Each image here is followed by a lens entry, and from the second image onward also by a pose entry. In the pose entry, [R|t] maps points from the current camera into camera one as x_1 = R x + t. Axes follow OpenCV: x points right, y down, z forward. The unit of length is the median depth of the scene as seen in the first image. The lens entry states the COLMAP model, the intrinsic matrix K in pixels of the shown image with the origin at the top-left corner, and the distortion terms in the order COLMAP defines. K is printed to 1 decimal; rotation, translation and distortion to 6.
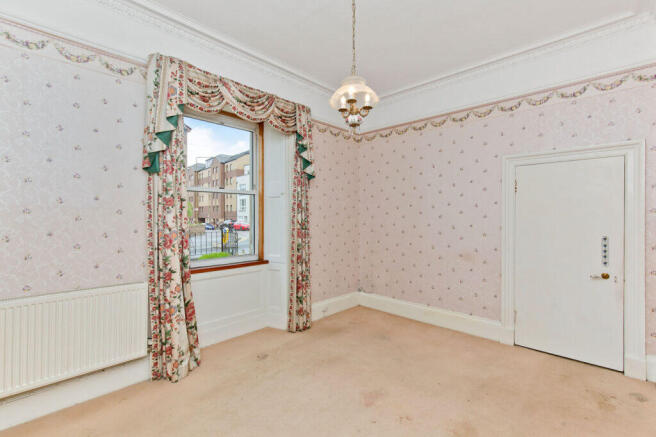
lens RADIAL K [[293.4, 0, 328.0], [0, 293.4, 218.5], [0, 0, 1]] dist [0.000696, 0.000140]
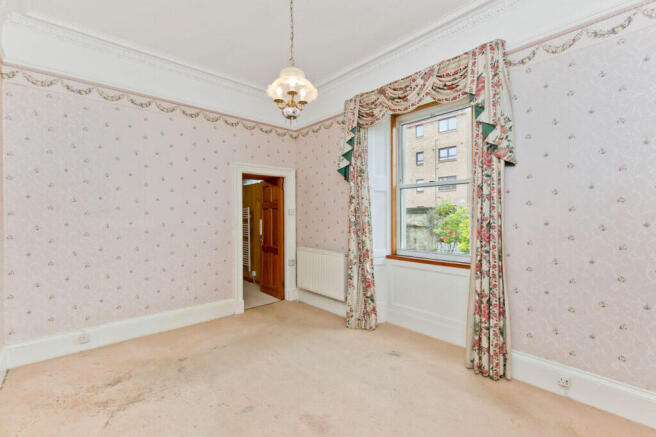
lens RADIAL K [[303.9, 0, 330.0], [0, 303.9, 208.4], [0, 0, 1]] dist [-0.001321, -0.000178]
pose [[-0.077188, -0.007173, -0.996991, 0.747827], [0.008830, 0.999930, -0.007878, -0.004037], [0.996977, -0.009412, -0.077119, 0.807747]]
